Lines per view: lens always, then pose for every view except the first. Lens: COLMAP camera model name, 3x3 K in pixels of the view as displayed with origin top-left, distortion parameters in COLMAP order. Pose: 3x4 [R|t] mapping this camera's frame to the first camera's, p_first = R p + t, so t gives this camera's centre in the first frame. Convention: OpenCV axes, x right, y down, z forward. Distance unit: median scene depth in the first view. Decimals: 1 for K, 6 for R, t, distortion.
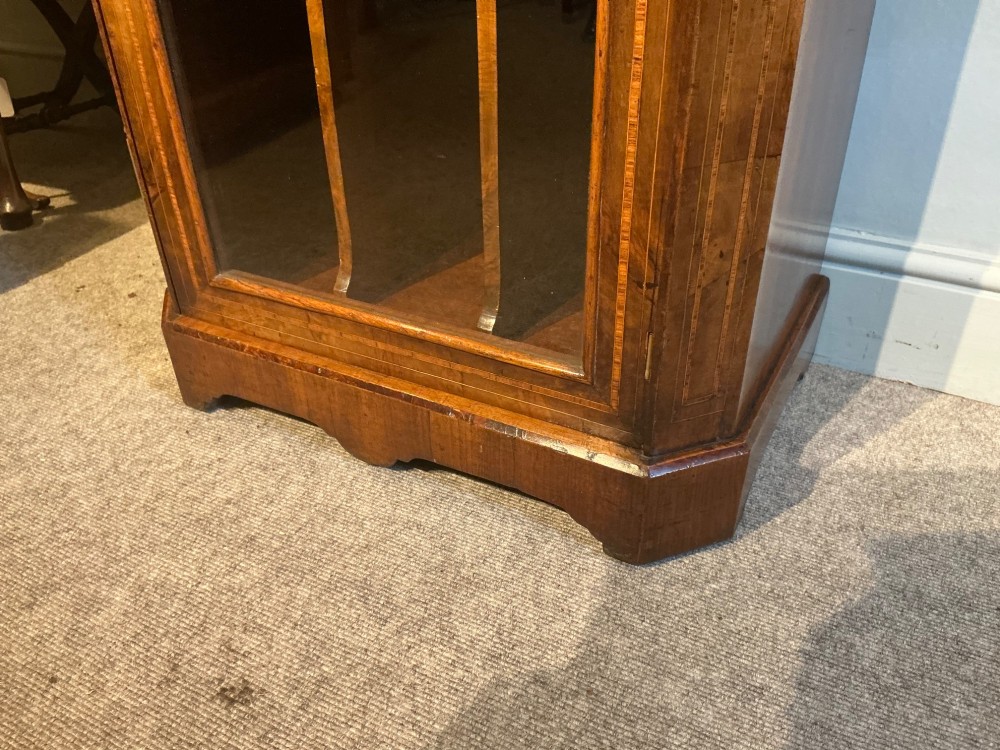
lens RADIAL K [[845.7, 0, 501.7], [0, 845.7, 376.7], [0, 0, 1]] dist [0.100995, -0.202978]
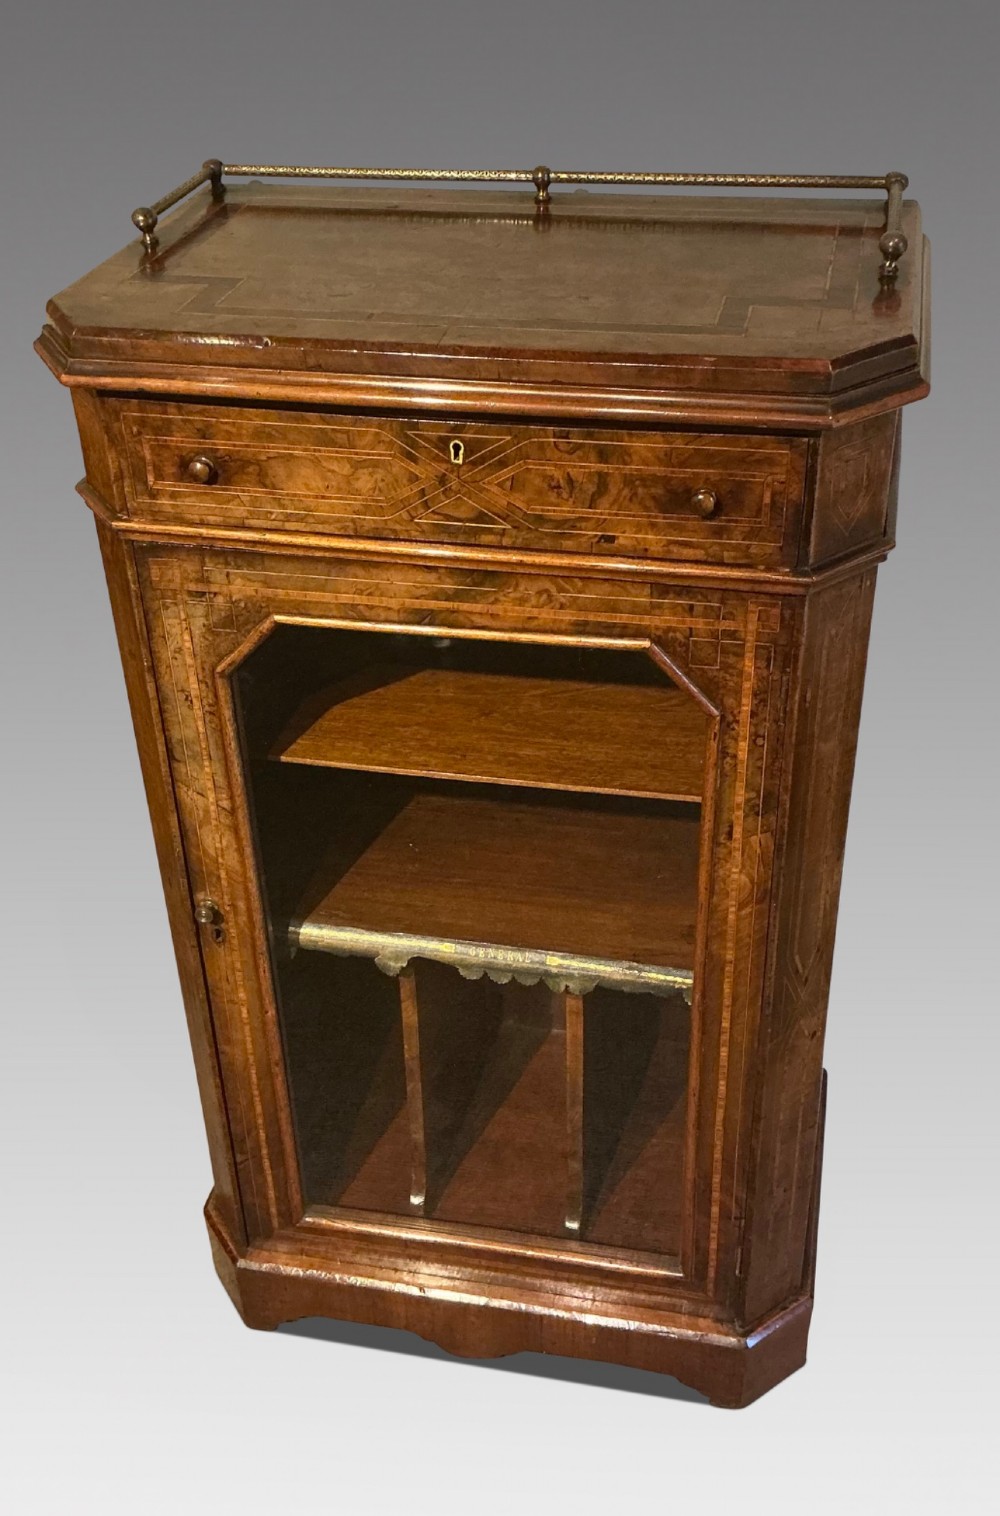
lens RADIAL K [[1636.6, 0, 492.4], [0, 1636.6, 778.4], [0, 0, 1]] dist [0.110195, 0.000000]
pose [[0.959788, -0.162643, 0.228810, -0.545260], [0.162587, 0.986507, 0.019227, -0.728481], [-0.228850, 0.018748, 0.973281, -1.169836]]
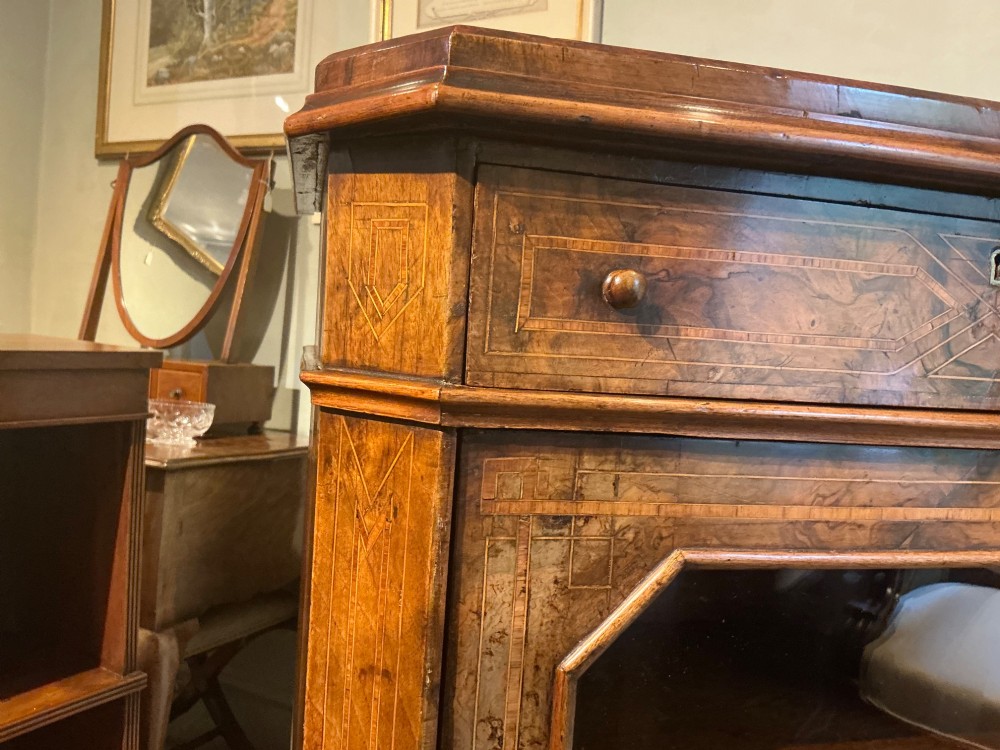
lens RADIAL K [[788.5, 0, 536.6], [0, 788.5, 348.7], [0, 0, 1]] dist [0.112515, -0.043447]
pose [[0.743774, 0.007303, 0.668391, -0.750596], [0.285772, 0.900474, -0.327842, -0.878865], [-0.604263, 0.434848, 0.667663, 0.231738]]
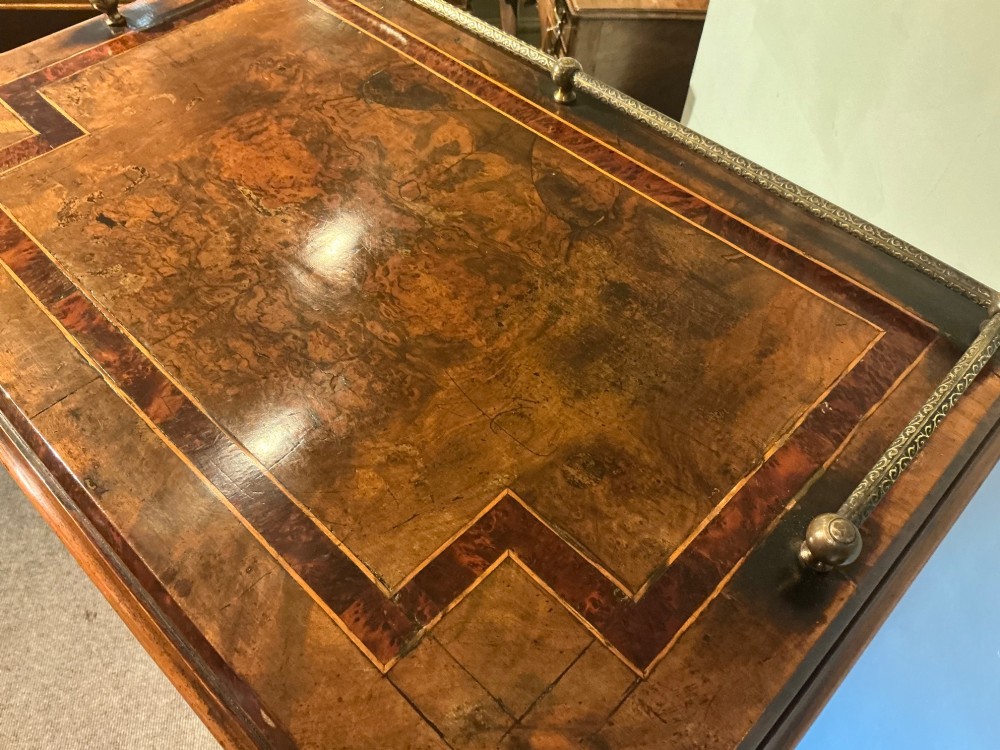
lens RADIAL K [[845.7, 0, 498.5], [0, 845.7, 369.6], [0, 0, 1]] dist [0.100995, -0.202978]
pose [[0.962966, 0.227636, -0.144494, 0.171455], [-0.173418, 0.933267, 0.314546, -1.350532], [0.206453, -0.277839, 0.938180, -0.109663]]
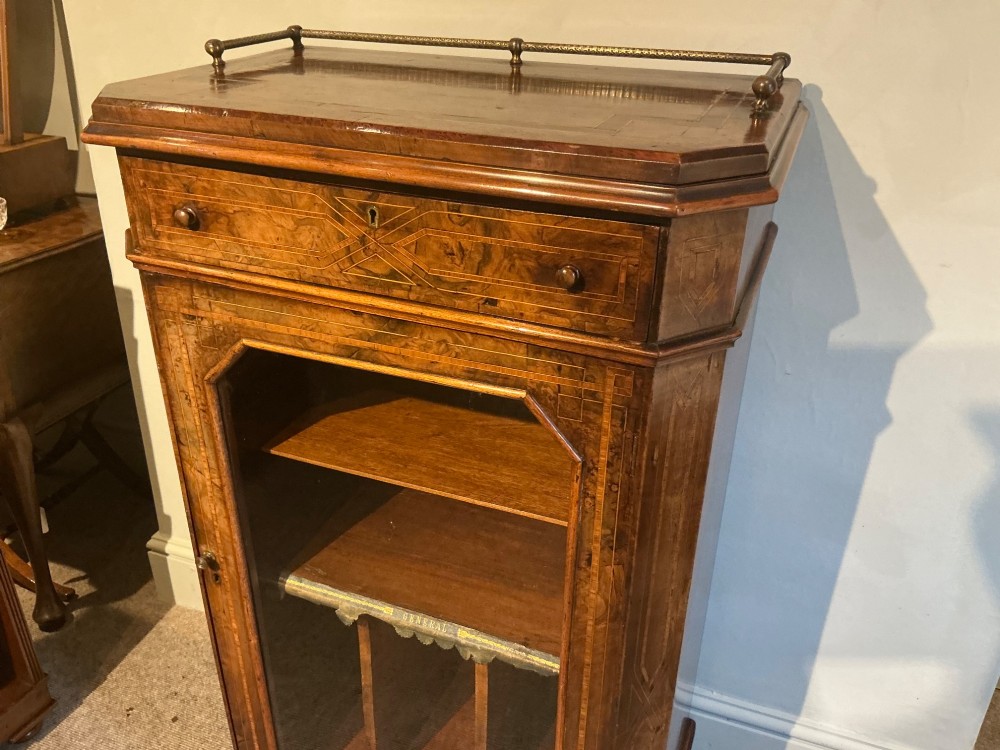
lens RADIAL K [[845.7, 0, 504.4], [0, 845.7, 372.8], [0, 0, 1]] dist [0.100995, -0.202978]
pose [[0.990922, -0.030826, 0.130860, -0.146728], [0.043070, 0.994846, -0.091793, -0.739134], [-0.127356, 0.096595, 0.987142, -0.592391]]
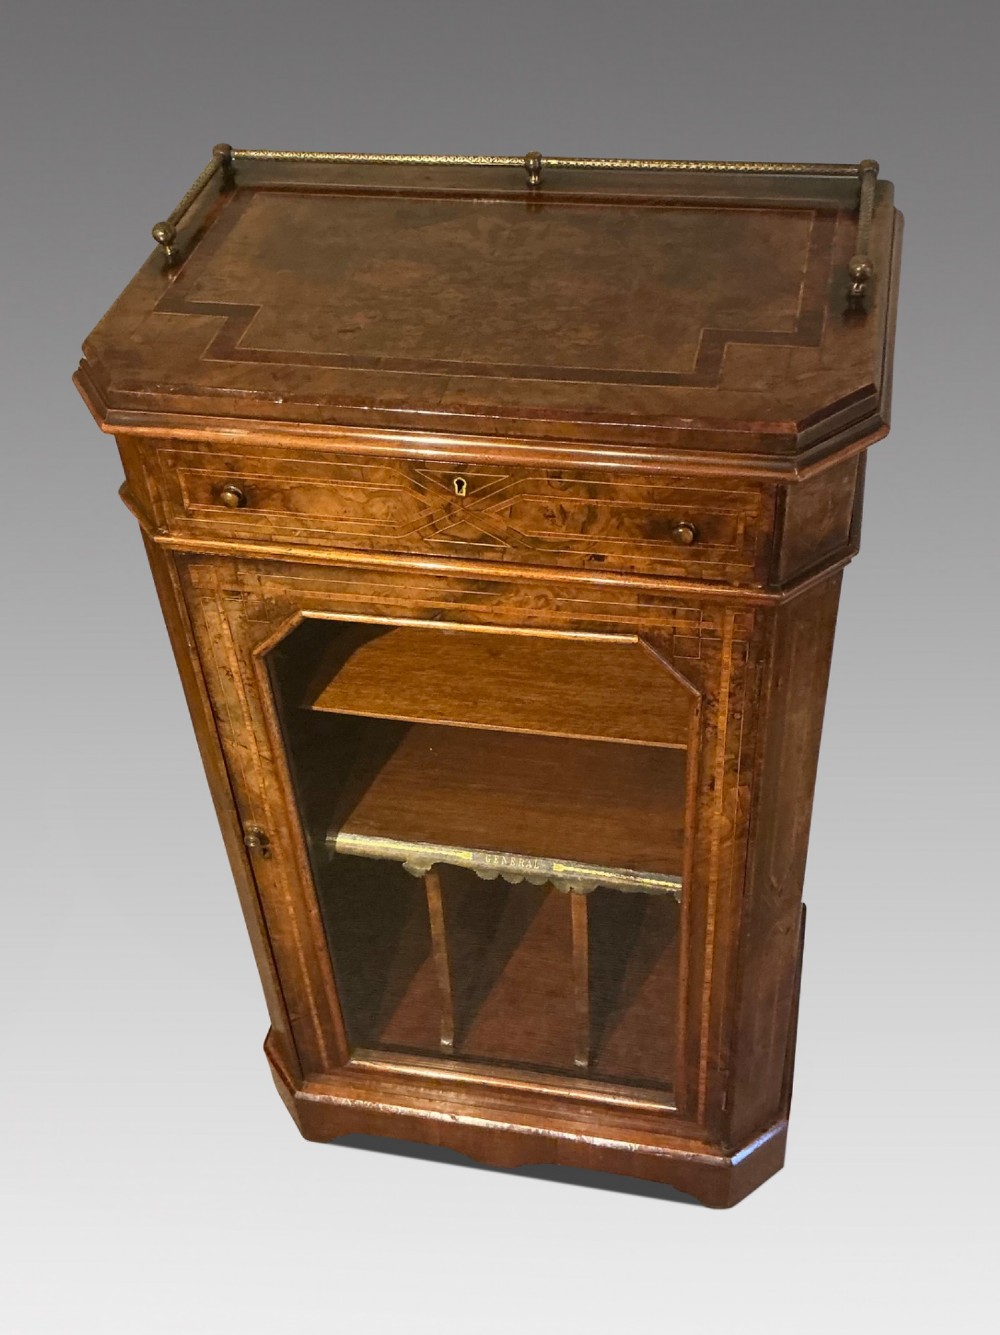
lens RADIAL K [[1554.3, 0, 469.2], [0, 1554.3, 722.8], [0, 0, 1]] dist [0.122998, 0.000000]
pose [[0.959279, -0.224560, 0.171336, -0.497542], [0.193077, 0.964056, 0.182529, -1.073942], [-0.206166, -0.142015, 0.968157, -1.277790]]
